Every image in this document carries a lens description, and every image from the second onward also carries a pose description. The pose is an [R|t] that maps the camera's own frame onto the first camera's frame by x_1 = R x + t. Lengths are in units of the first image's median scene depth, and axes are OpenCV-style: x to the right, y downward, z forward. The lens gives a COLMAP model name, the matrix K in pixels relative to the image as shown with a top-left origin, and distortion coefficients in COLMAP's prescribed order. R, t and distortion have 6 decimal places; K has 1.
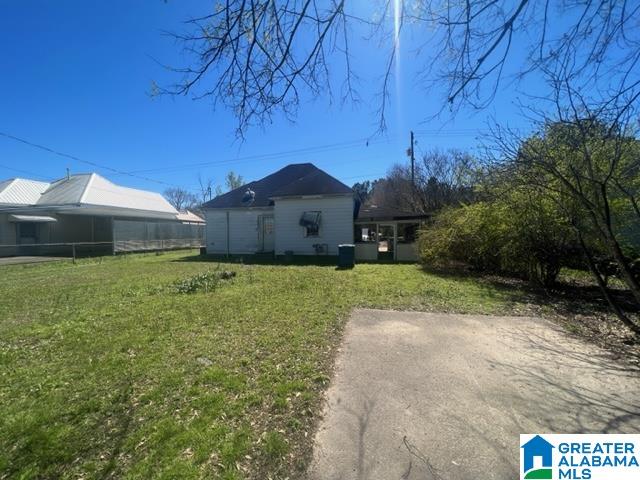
lens RADIAL K [[258.3, 0, 317.6], [0, 258.3, 242.2], [0, 0, 1]] dist [0.001093, -0.000830]
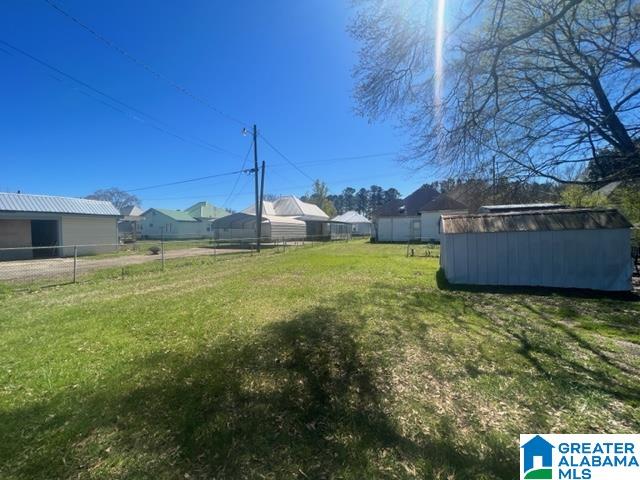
lens RADIAL K [[258.3, 0, 317.4], [0, 258.3, 238.4], [0, 0, 1]] dist [0.001093, -0.000830]
pose [[0.980389, 0.005281, -0.197003, -0.558081], [-0.006187, 0.999973, -0.003984, 0.040866], [0.196977, 0.005124, 0.980395, -1.041076]]
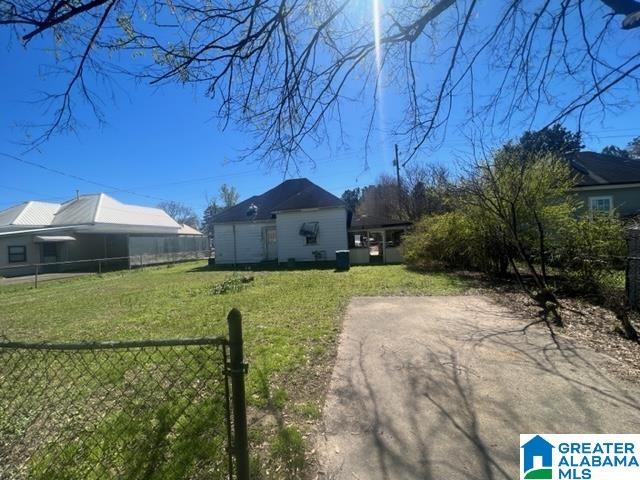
lens RADIAL K [[258.3, 0, 317.8], [0, 258.3, 241.5], [0, 0, 1]] dist [0.001093, -0.000830]
pose [[0.998768, -0.040582, 0.028555, -0.023948], [0.041410, 0.998720, -0.029040, -0.001651], [-0.027340, 0.030186, 0.999170, -0.128863]]
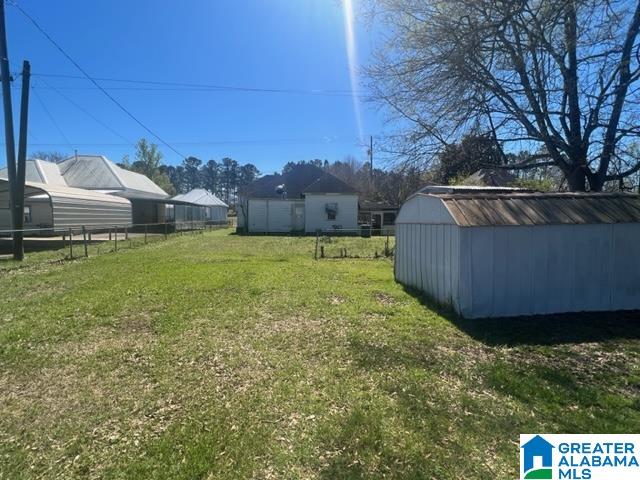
lens RADIAL K [[319.3, 0, 319.1], [0, 319.3, 238.8], [0, 0, 1]] dist [0.001507, -0.000347]
pose [[0.953548, -0.003426, 0.301221, -0.653156], [-0.006236, 0.999497, 0.031109, 0.030583], [-0.301176, -0.031542, 0.953047, -0.763810]]
